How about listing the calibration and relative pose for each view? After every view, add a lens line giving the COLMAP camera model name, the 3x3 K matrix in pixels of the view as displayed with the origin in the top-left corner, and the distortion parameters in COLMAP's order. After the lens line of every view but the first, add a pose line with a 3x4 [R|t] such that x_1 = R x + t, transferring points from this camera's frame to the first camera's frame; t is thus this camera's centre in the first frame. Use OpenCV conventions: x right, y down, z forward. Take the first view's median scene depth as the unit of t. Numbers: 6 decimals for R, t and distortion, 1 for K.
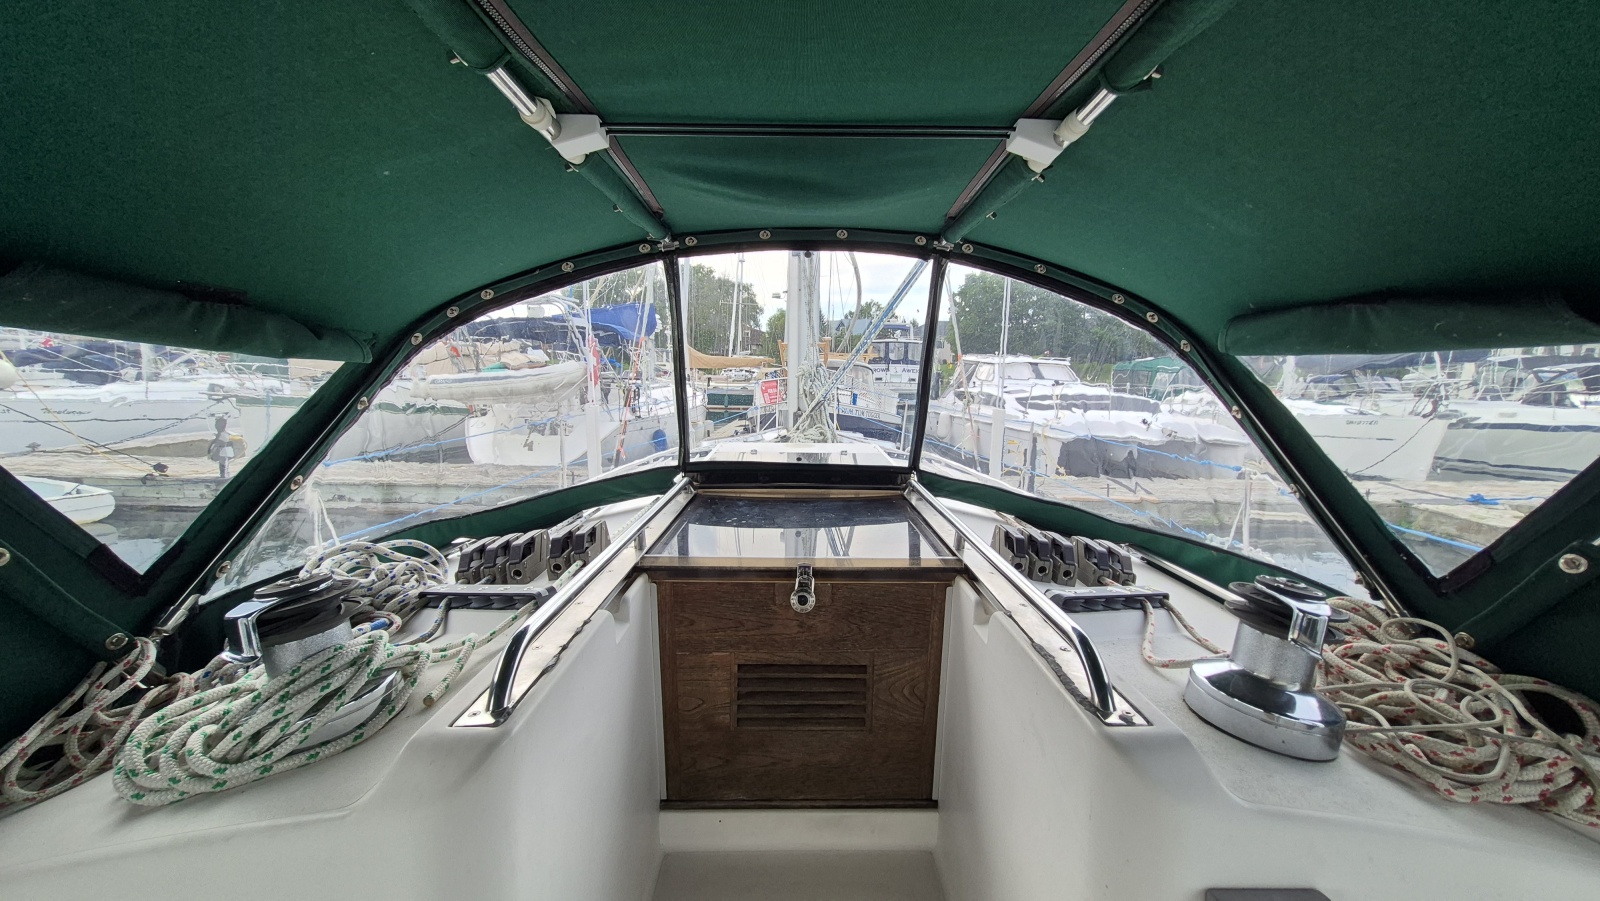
lens RADIAL K [[641.0, 0, 800.0], [0, 641.0, 450.5], [0, 0, 1]] dist [-0.001004, 0.000052]
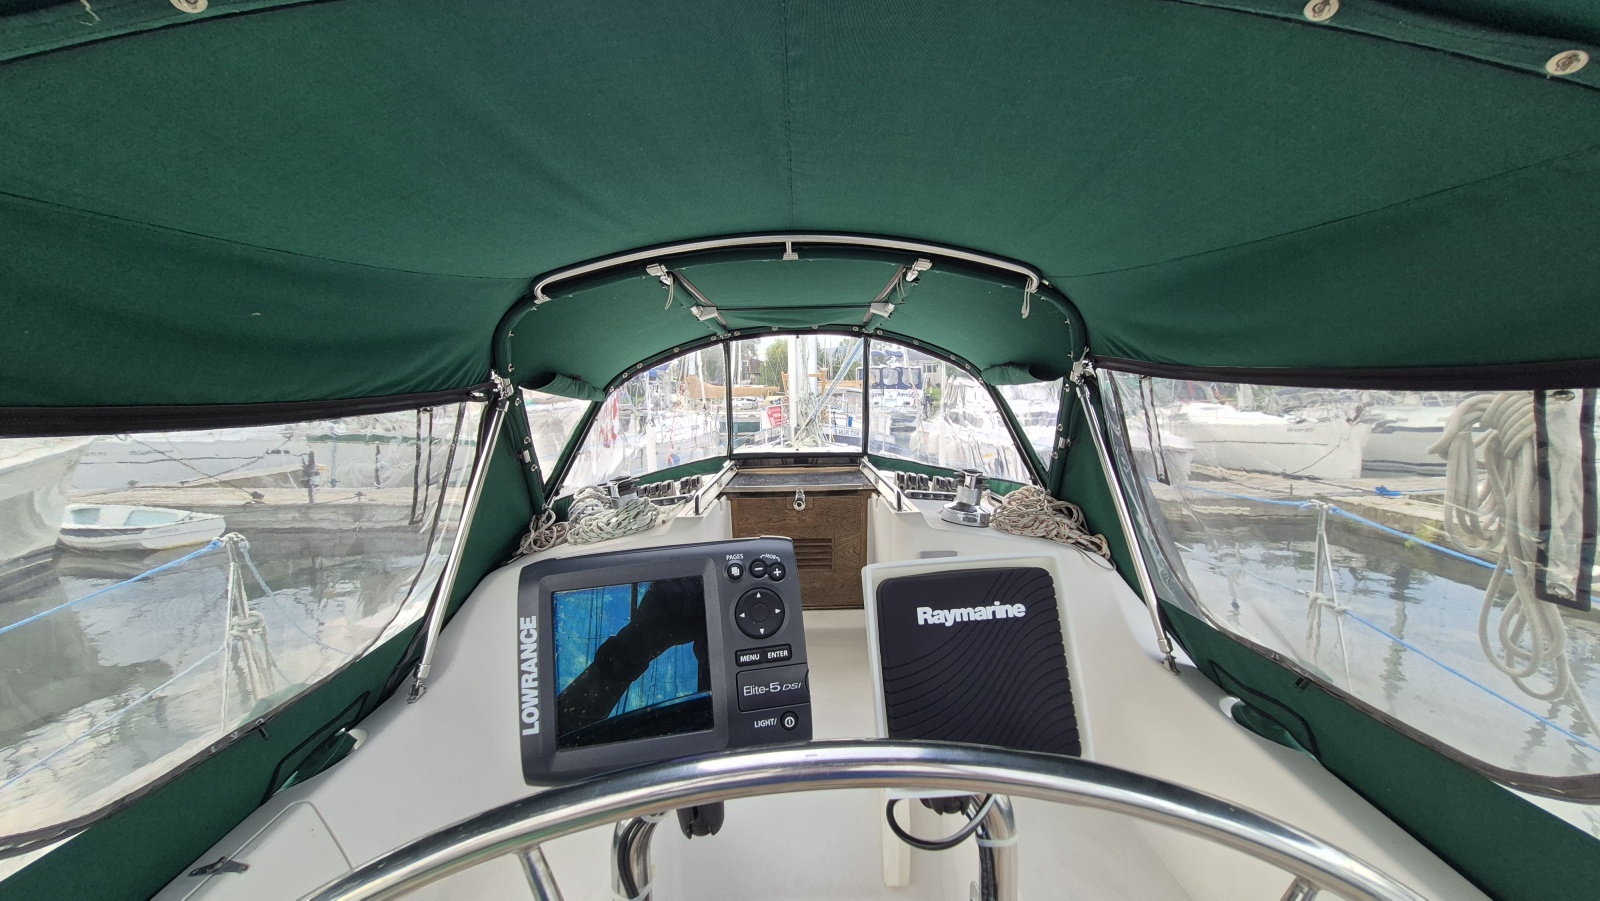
lens RADIAL K [[636.6, 0, 816.2], [0, 636.6, 456.9], [0, 0, 1]] dist [-0.001522, -0.000448]
pose [[0.999283, -0.032243, 0.019865, 0.015047], [0.032839, 0.998997, -0.030437, 0.089561], [-0.018863, 0.031068, 0.999339, -0.722199]]
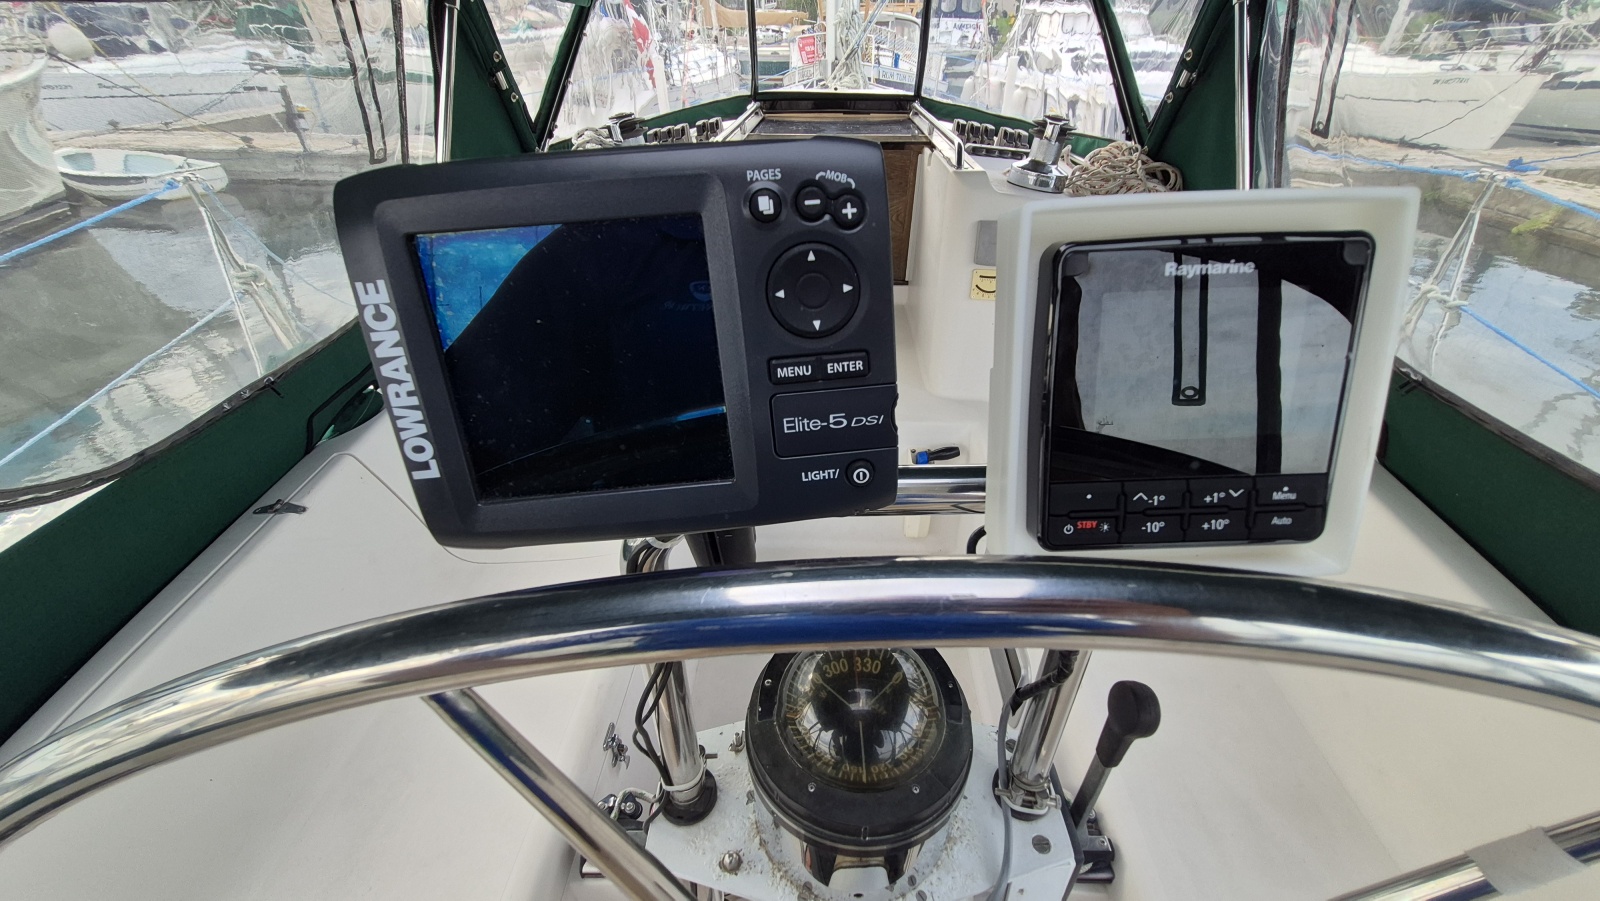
lens RADIAL K [[643.6, 0, 809.6], [0, 643.6, 445.2], [0, 0, 1]] dist [-0.001836, 0.000159]
pose [[0.999158, 0.006333, -0.040526, 0.003281], [0.011925, 0.900479, 0.434737, 0.106738], [0.039246, -0.434854, 0.899645, -0.635412]]
